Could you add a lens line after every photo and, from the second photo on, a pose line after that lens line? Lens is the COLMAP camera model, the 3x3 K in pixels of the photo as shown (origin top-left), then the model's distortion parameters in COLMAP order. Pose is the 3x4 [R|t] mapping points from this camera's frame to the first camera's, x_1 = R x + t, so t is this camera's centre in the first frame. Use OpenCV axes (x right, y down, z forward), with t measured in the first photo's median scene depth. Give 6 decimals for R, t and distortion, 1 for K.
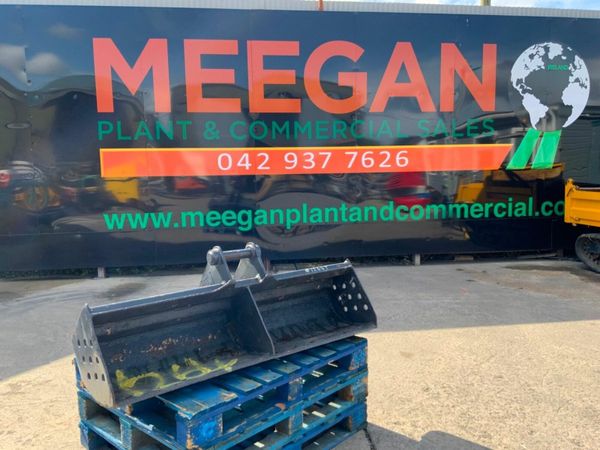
lens RADIAL K [[491.6, 0, 311.5], [0, 491.6, 210.0], [0, 0, 1]] dist [0.049352, -0.112621]
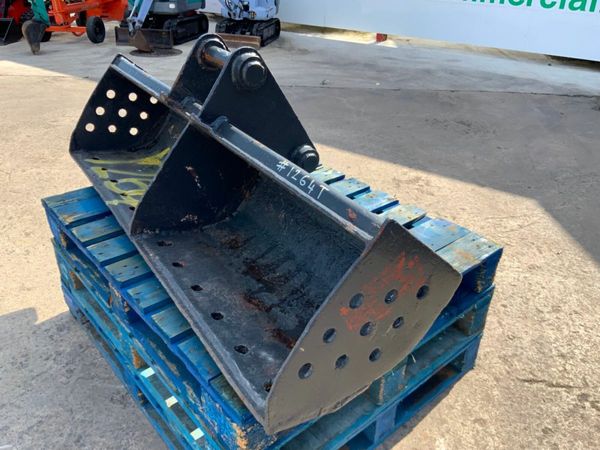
lens RADIAL K [[499.2, 0, 302.3], [0, 499.2, 233.3], [0, 0, 1]] dist [0.059391, -0.105724]
pose [[-0.139267, 0.502915, -0.853042, 0.321077], [-0.095014, 0.850676, 0.517032, -0.029140], [0.985686, 0.153057, -0.070687, 0.986182]]
